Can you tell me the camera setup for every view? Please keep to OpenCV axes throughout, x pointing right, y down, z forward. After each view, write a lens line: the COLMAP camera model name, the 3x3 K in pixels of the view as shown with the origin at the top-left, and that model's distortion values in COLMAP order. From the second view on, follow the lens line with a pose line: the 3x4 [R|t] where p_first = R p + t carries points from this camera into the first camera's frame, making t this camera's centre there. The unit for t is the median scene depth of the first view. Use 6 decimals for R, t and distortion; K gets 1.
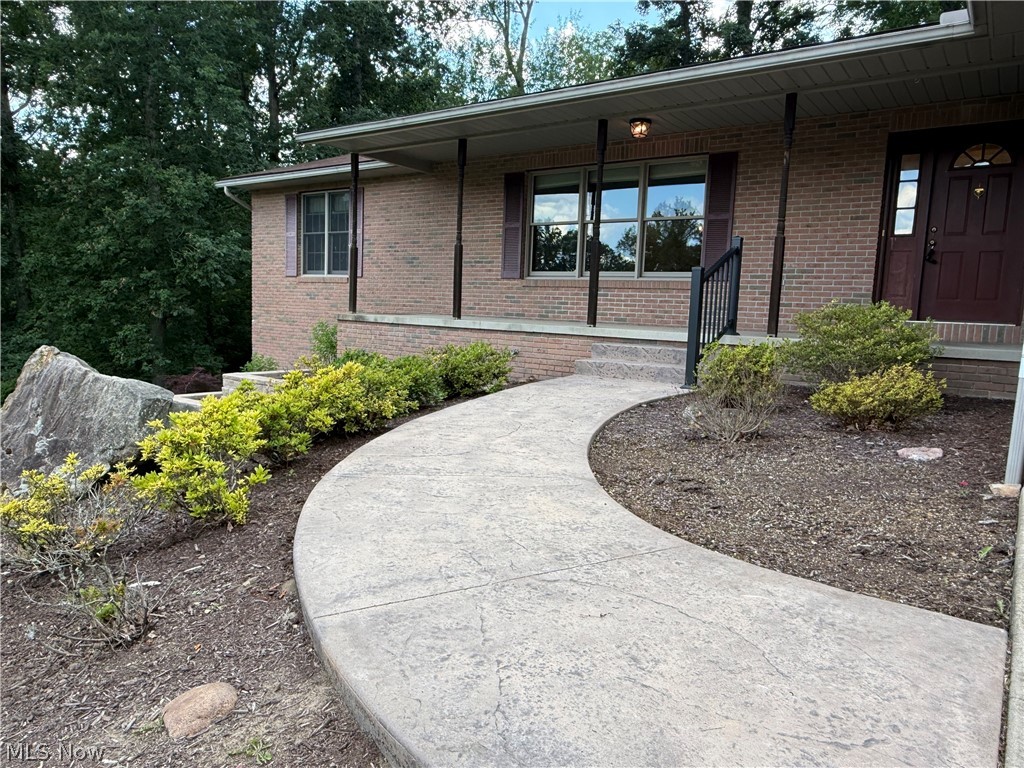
lens RADIAL K [[690.0, 0, 516.6], [0, 690.0, 385.9], [0, 0, 1]] dist [-0.003945, -0.003698]
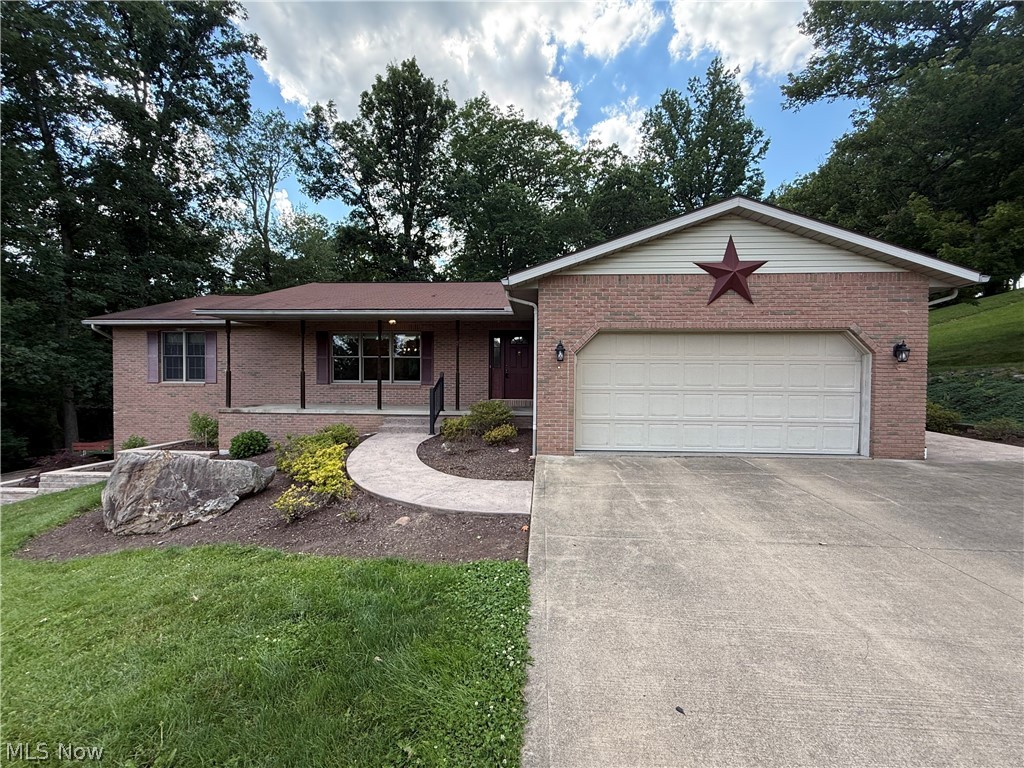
lens RADIAL K [[408.1, 0, 506.7], [0, 408.1, 386.0], [0, 0, 1]] dist [-0.000513, 0.000245]
pose [[0.851996, -0.042637, 0.521809, -0.159335], [0.087152, 0.994322, -0.061053, -0.032229], [-0.516243, 0.097494, 0.850875, -0.243442]]
